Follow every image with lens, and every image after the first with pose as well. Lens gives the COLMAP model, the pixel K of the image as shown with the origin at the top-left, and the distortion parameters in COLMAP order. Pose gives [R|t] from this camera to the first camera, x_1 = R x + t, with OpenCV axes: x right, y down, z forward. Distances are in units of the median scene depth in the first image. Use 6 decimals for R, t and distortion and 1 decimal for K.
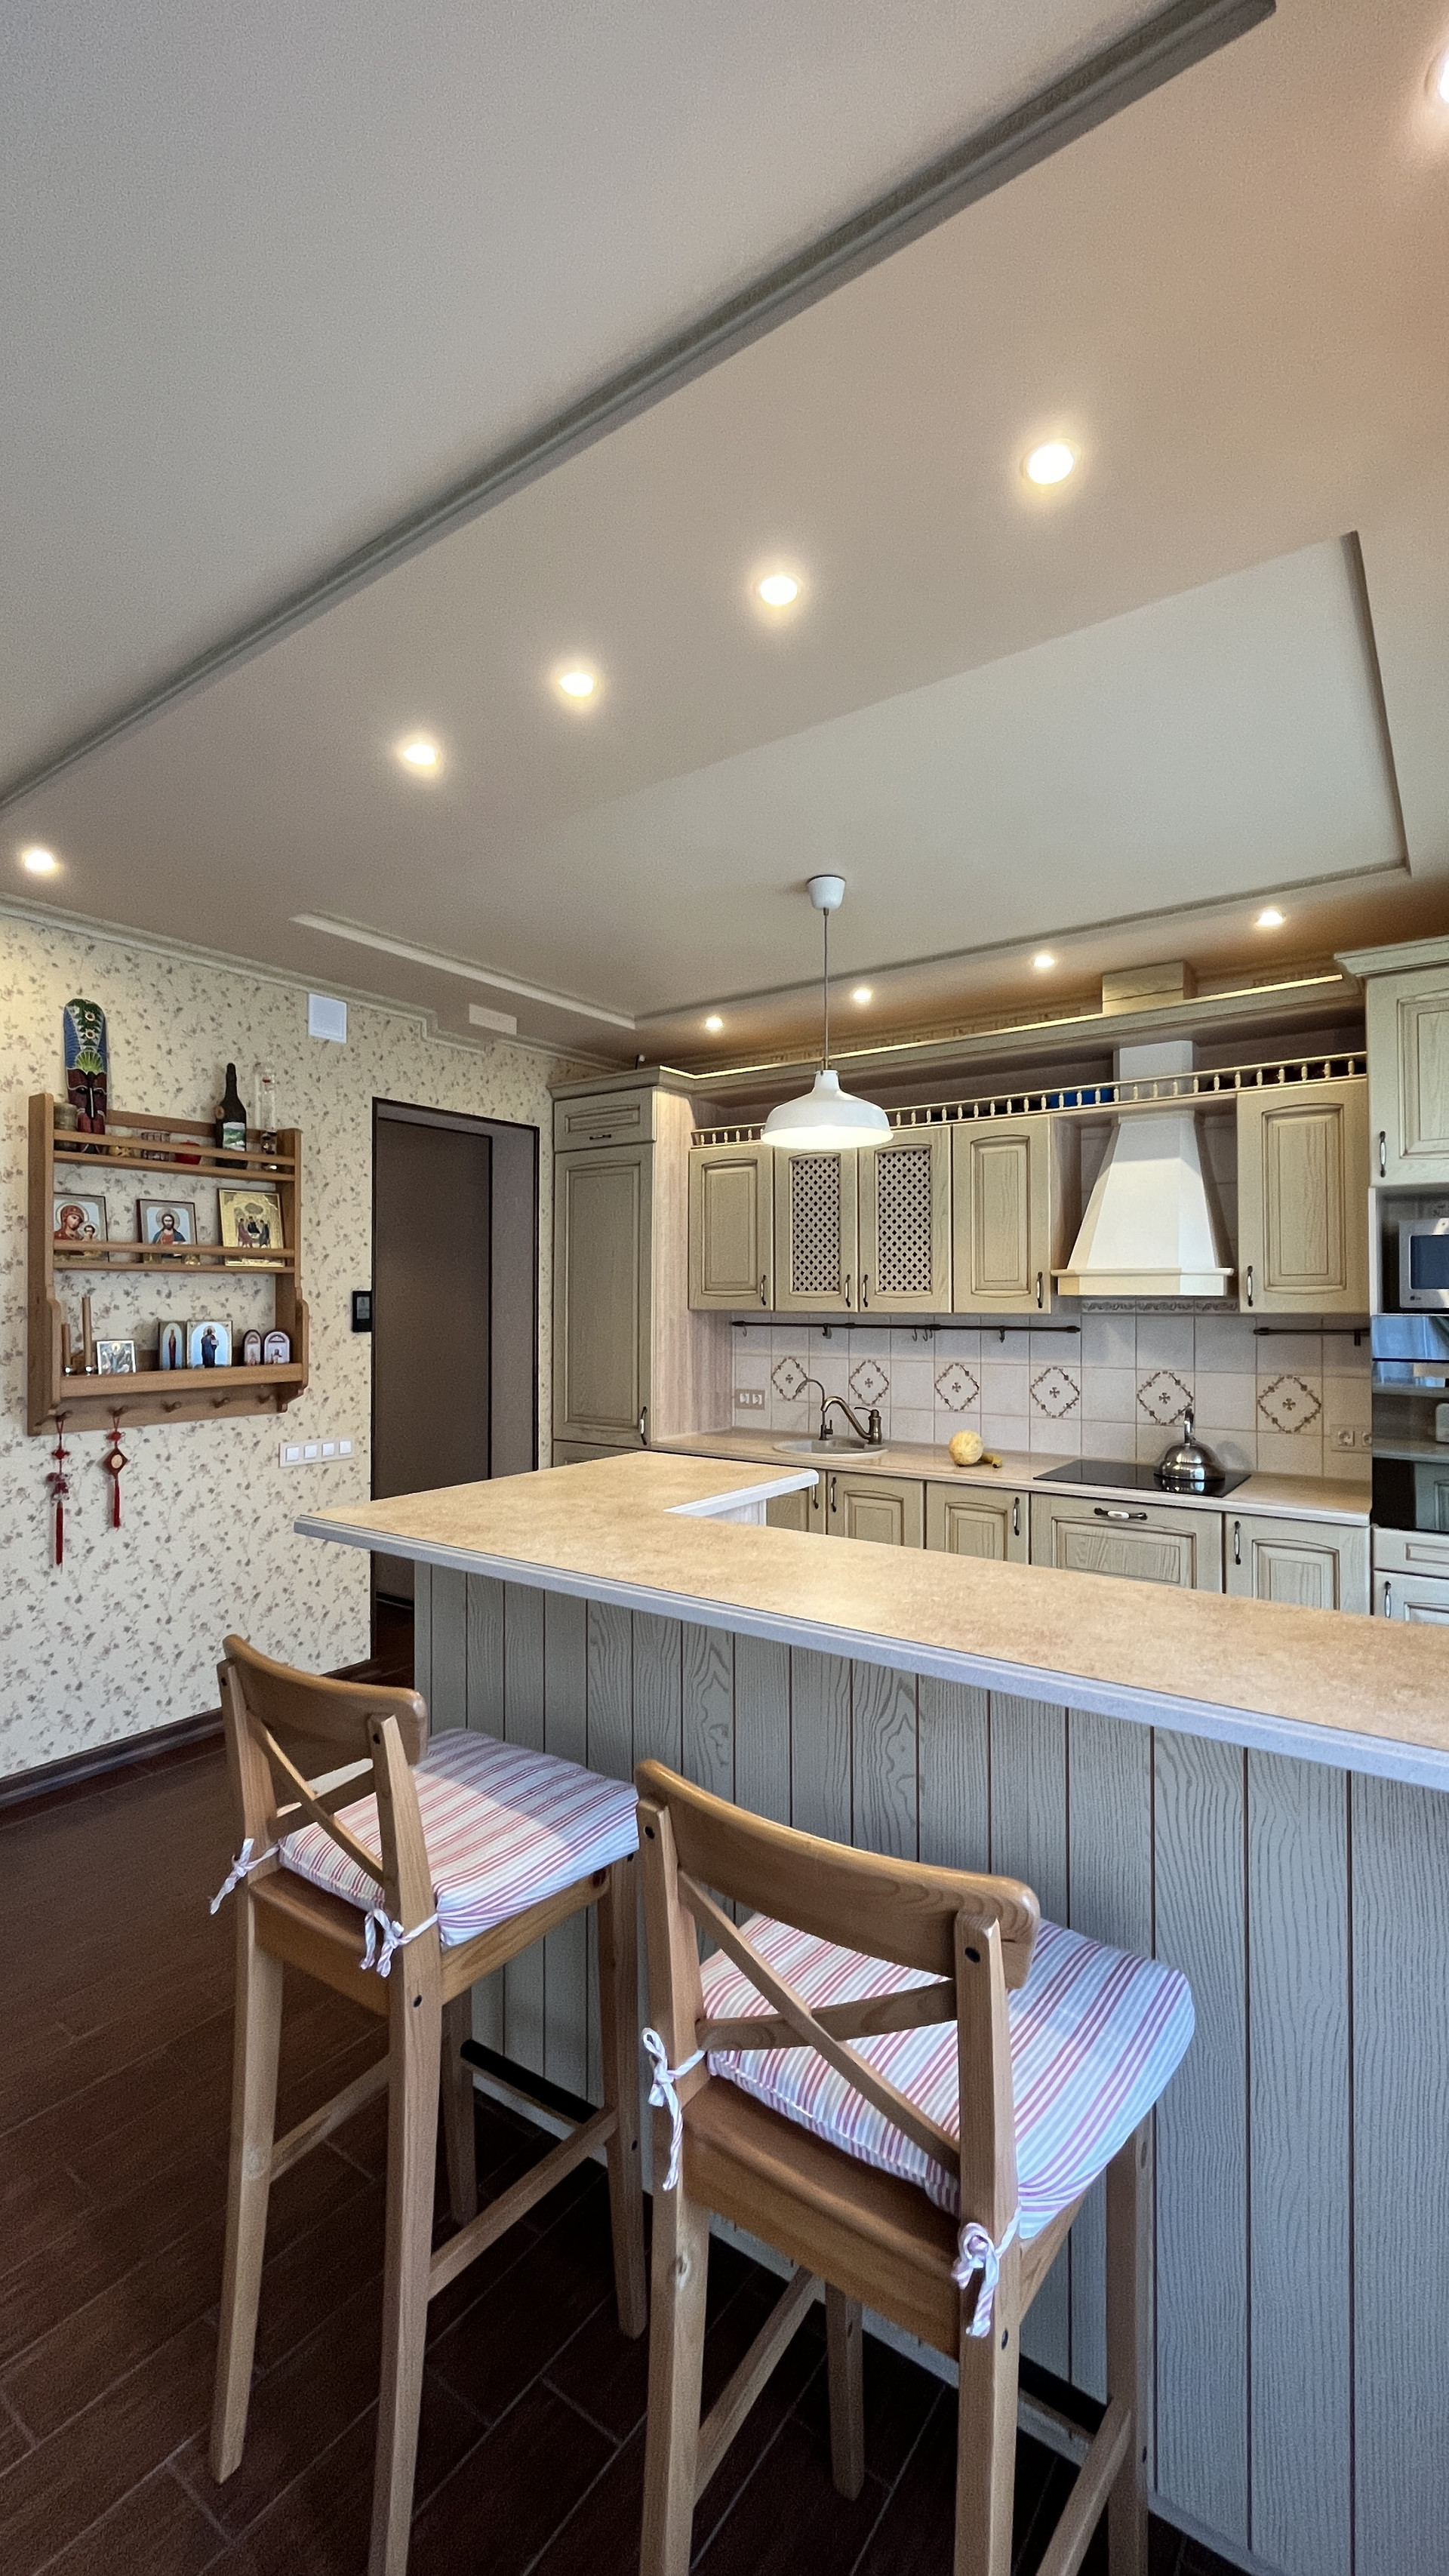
lens RADIAL K [[1052.6, 0, 726.8], [0, 1052.6, 1287.3], [0, 0, 1]] dist [-0.003897, 0.000734]
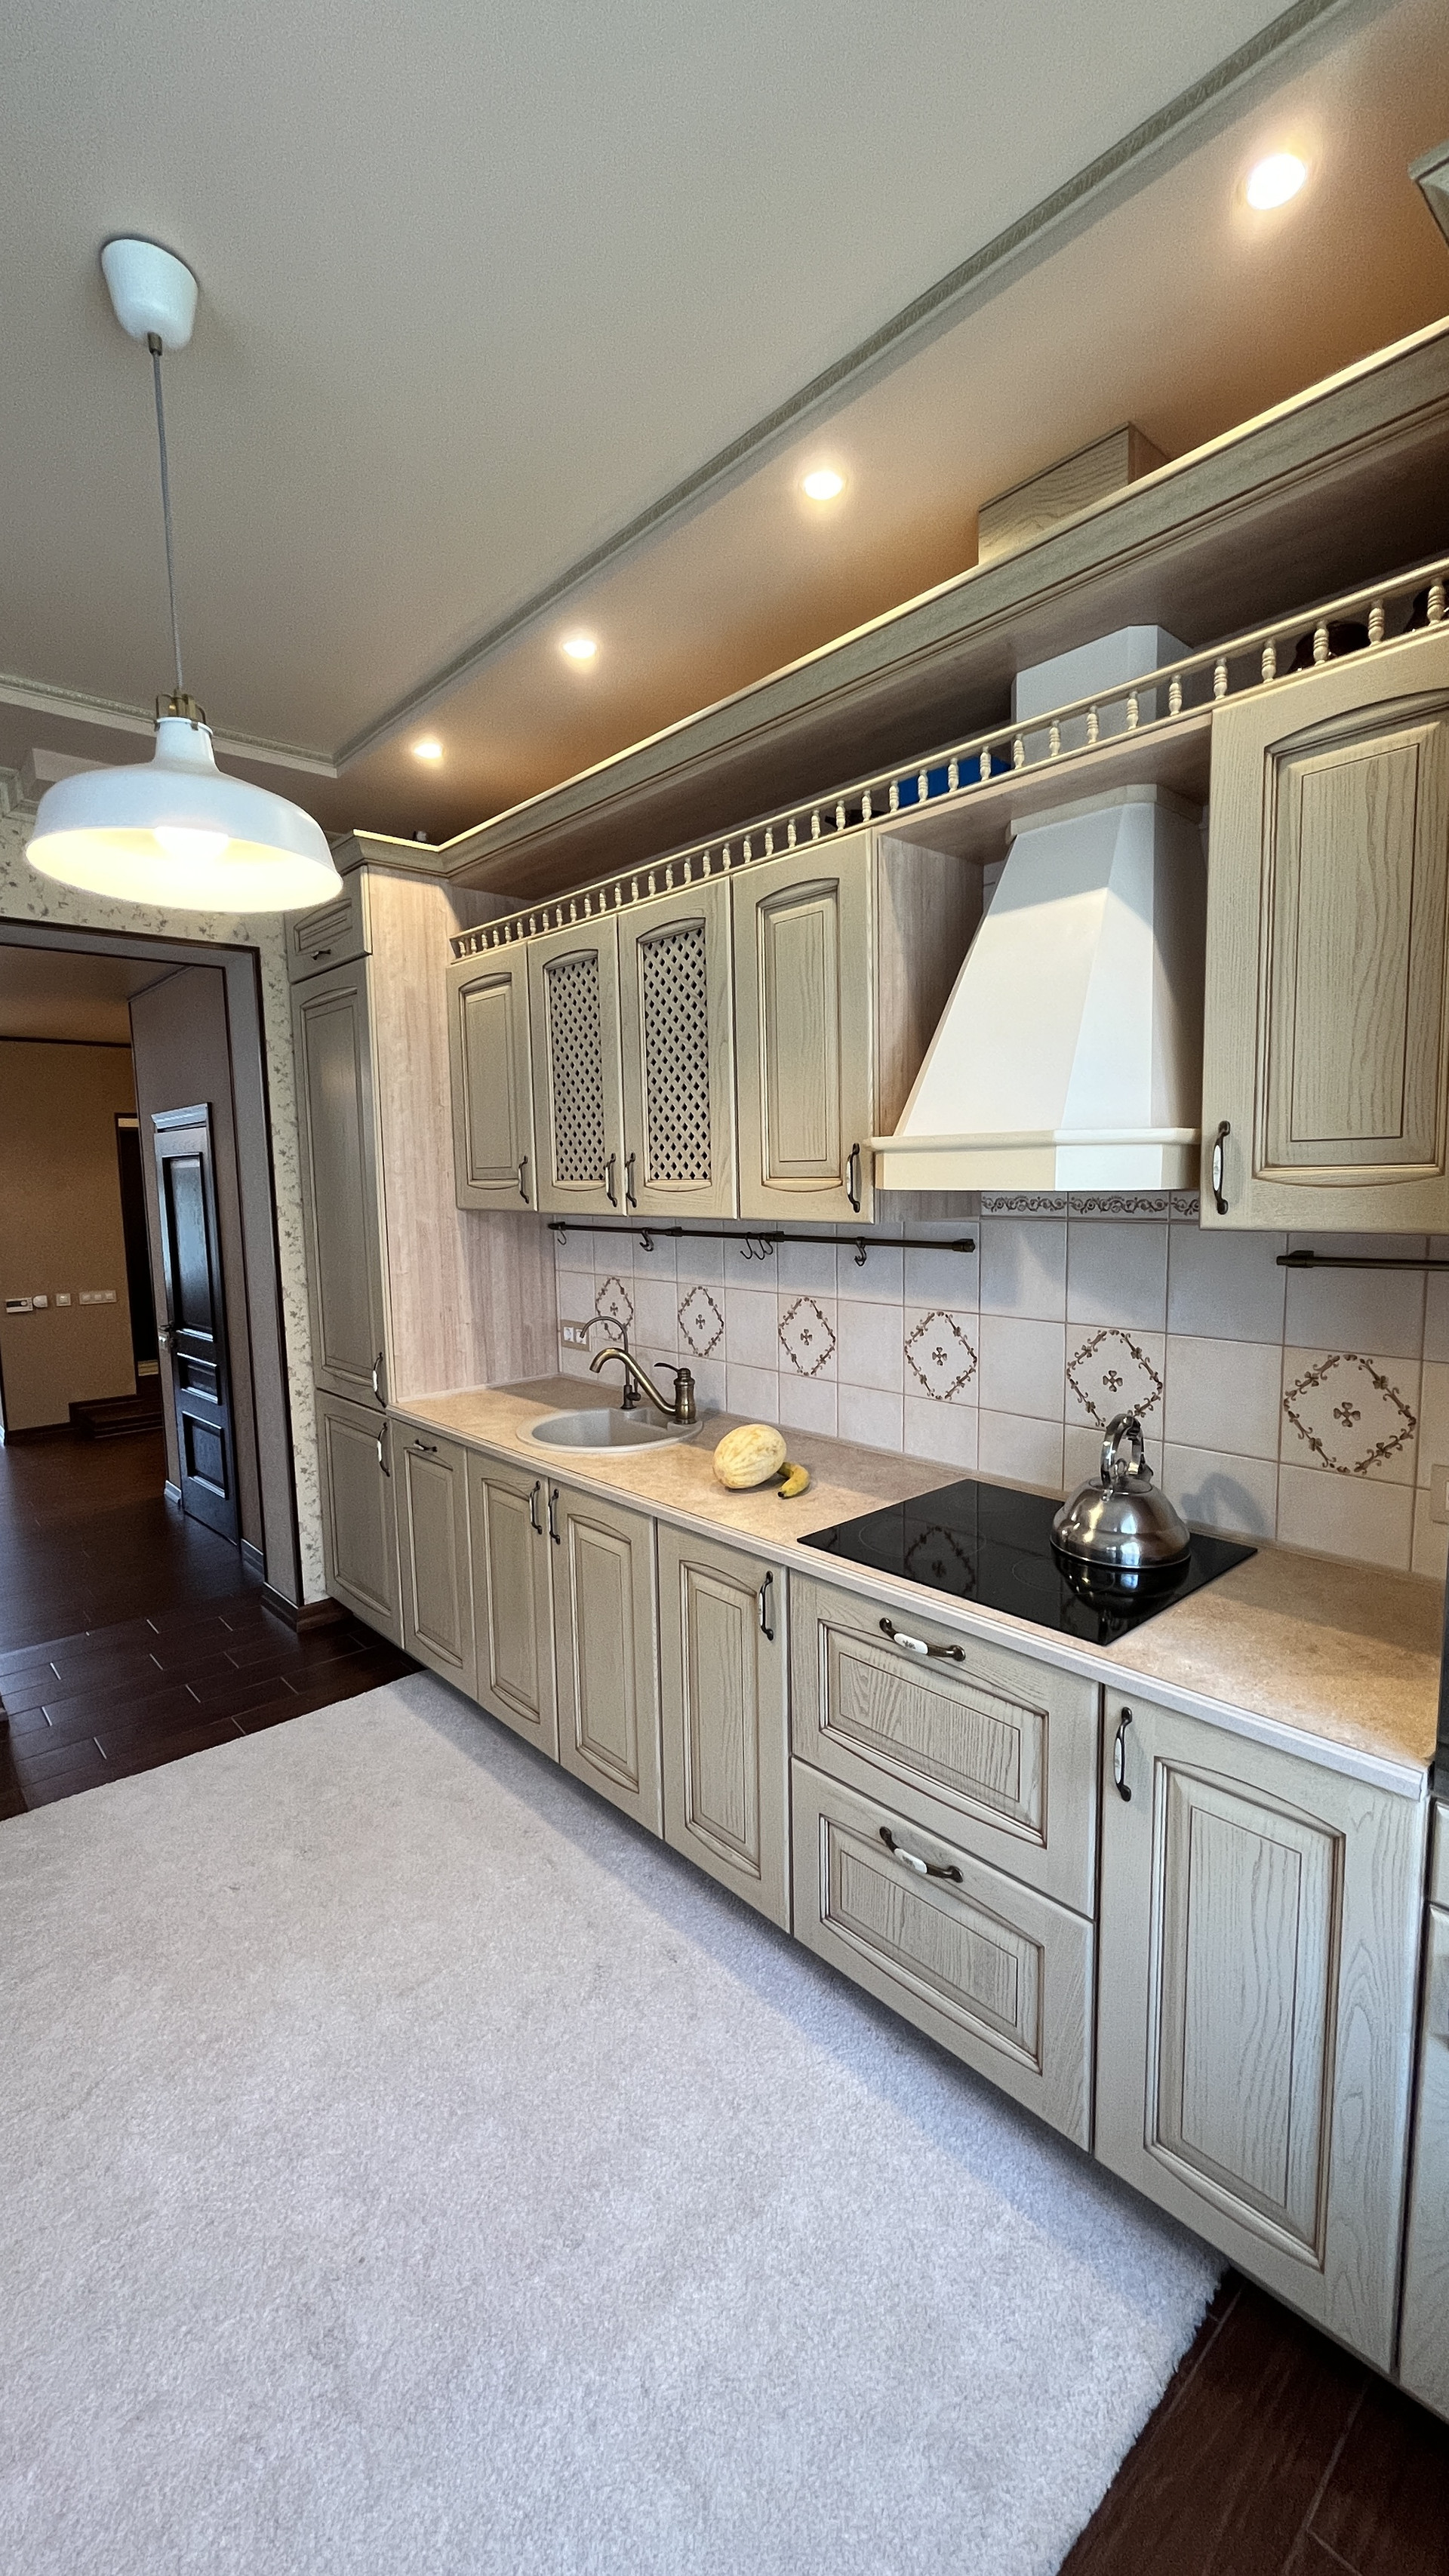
lens RADIAL K [[1052.6, 0, 726.2], [0, 1052.6, 1288.2], [0, 0, 1]] dist [-0.003897, 0.000734]
pose [[0.975416, 0.004722, -0.220319, 0.358860], [0.022707, 0.992295, 0.121800, -0.008275], [0.219197, -0.123809, 0.967793, 0.479130]]
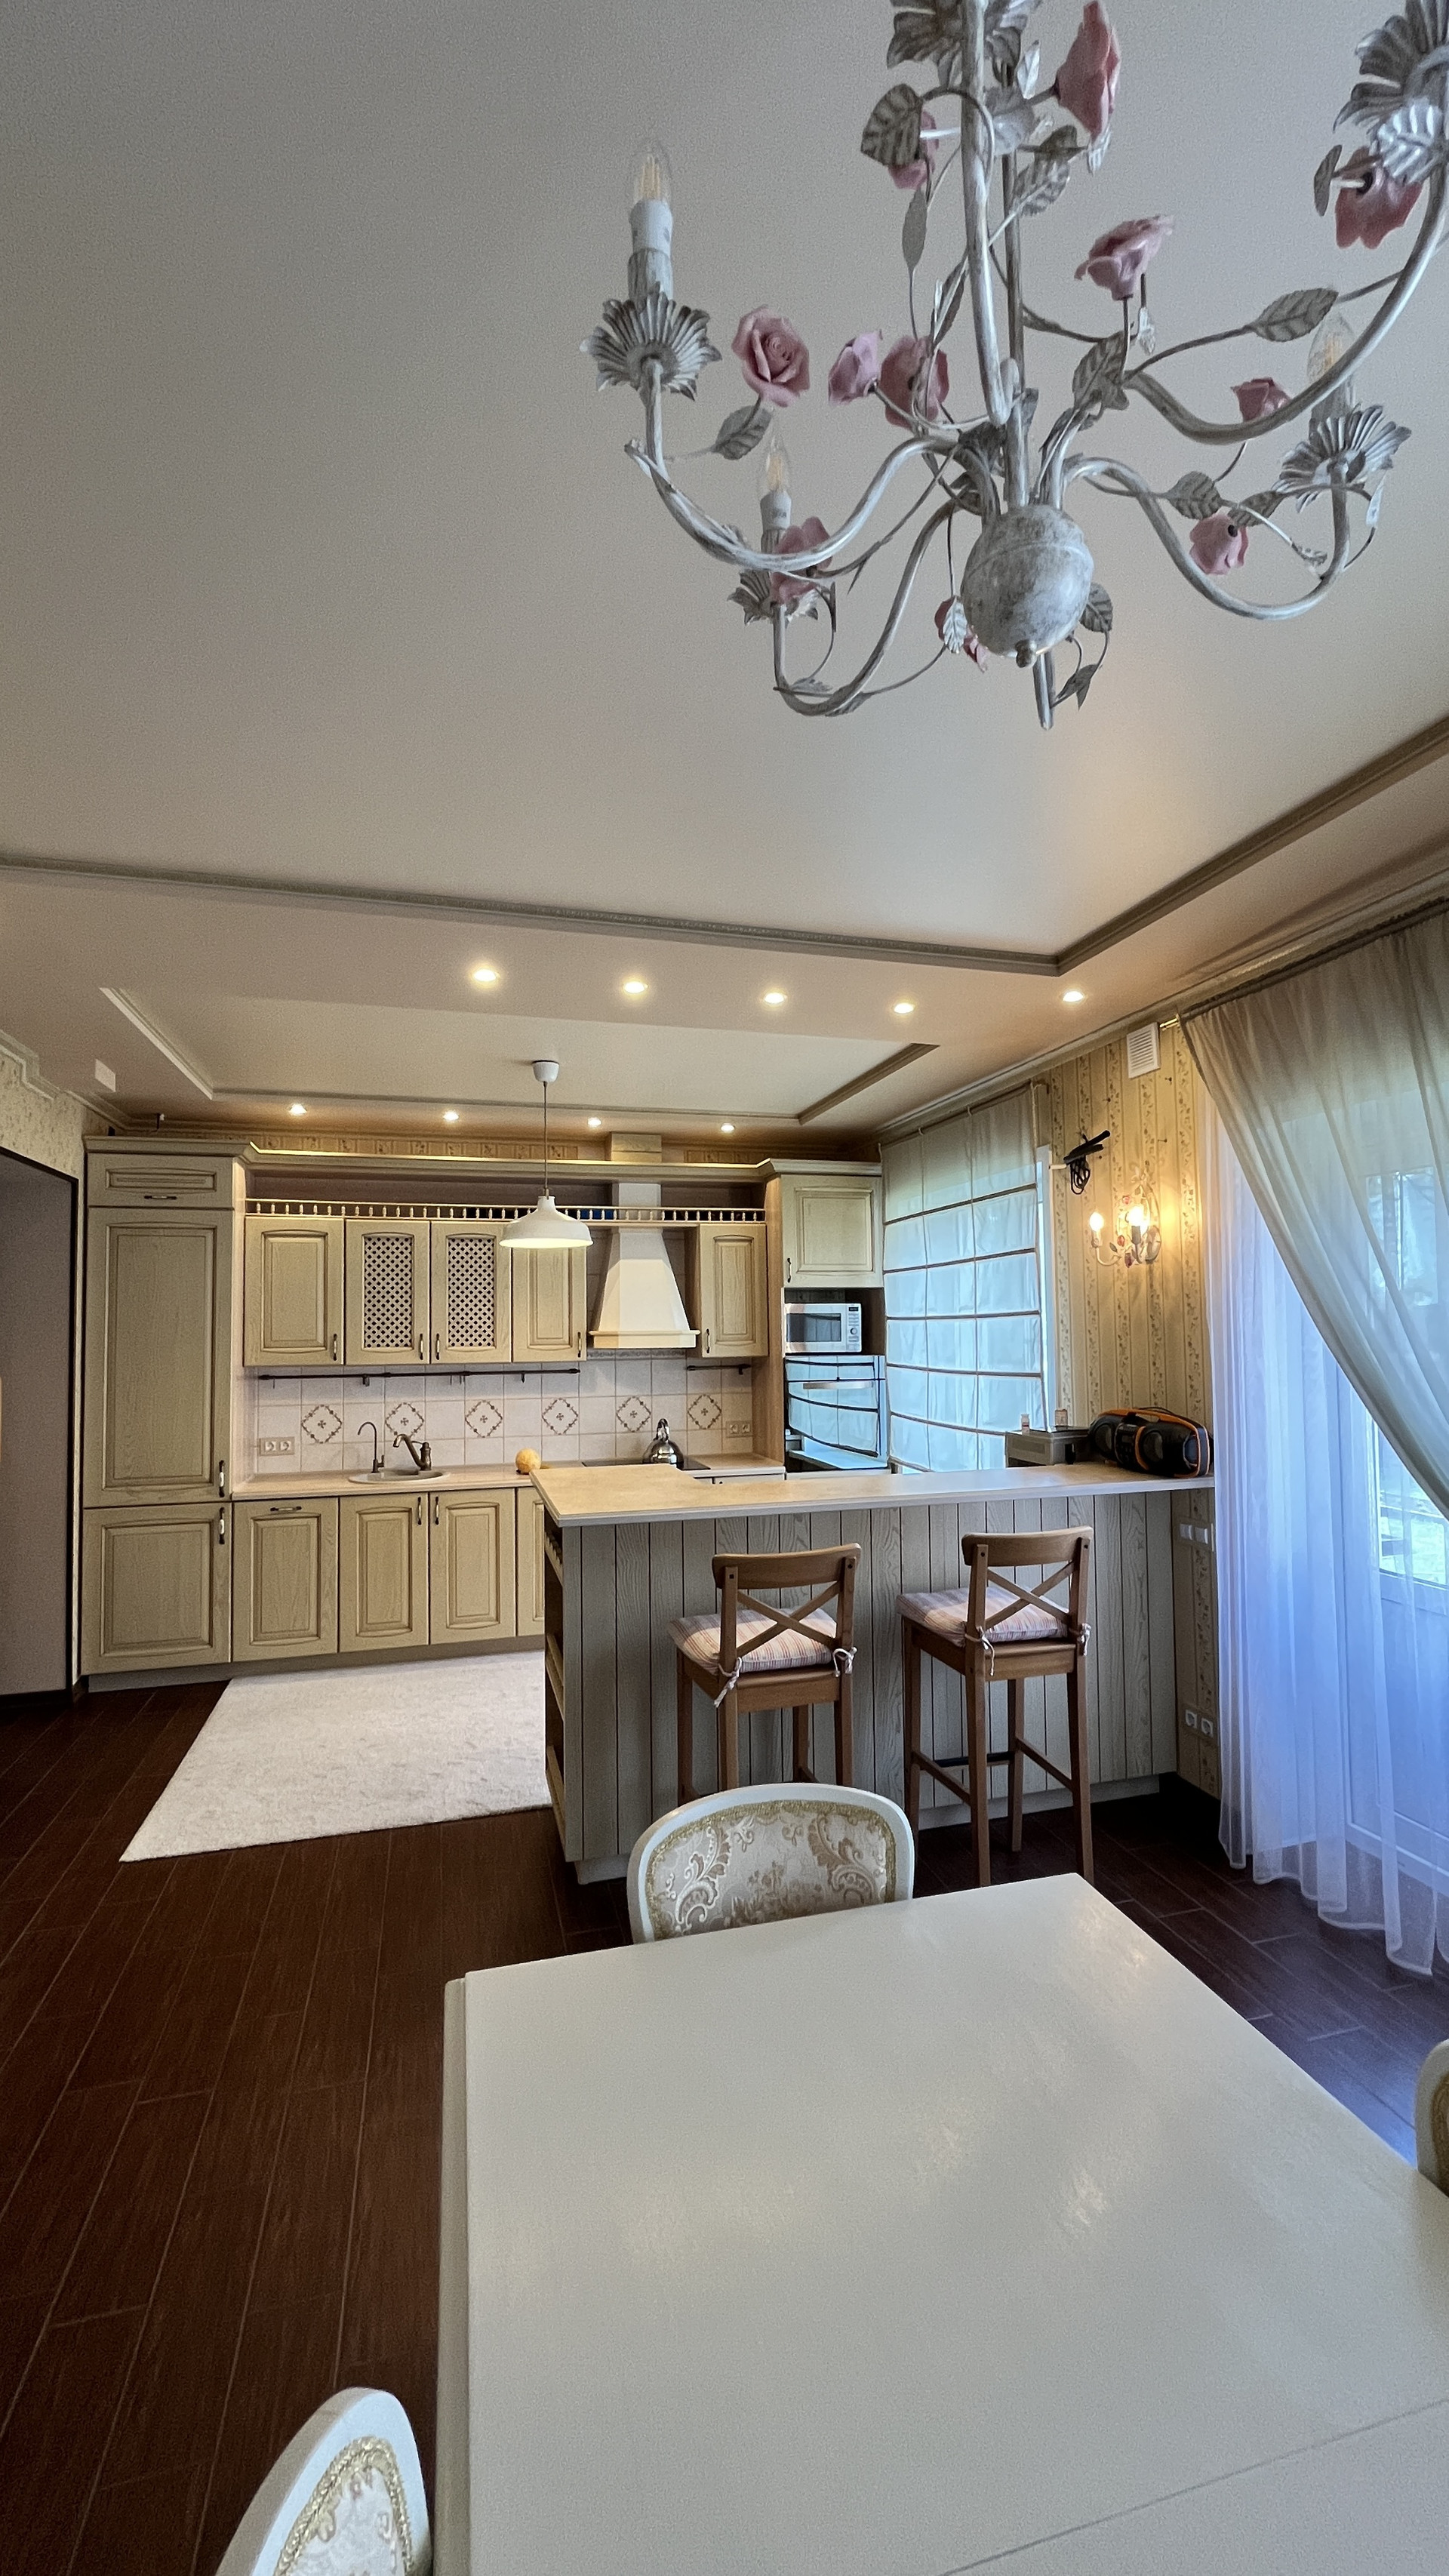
lens RADIAL K [[1052.6, 0, 736.8], [0, 1052.6, 1289.0], [0, 0, 1]] dist [-0.003897, 0.000734]
pose [[0.626055, 0.021685, 0.779478, -0.707305], [0.002680, 0.999548, -0.029959, -0.030437], [-0.779775, 0.020845, 0.625713, -0.072776]]
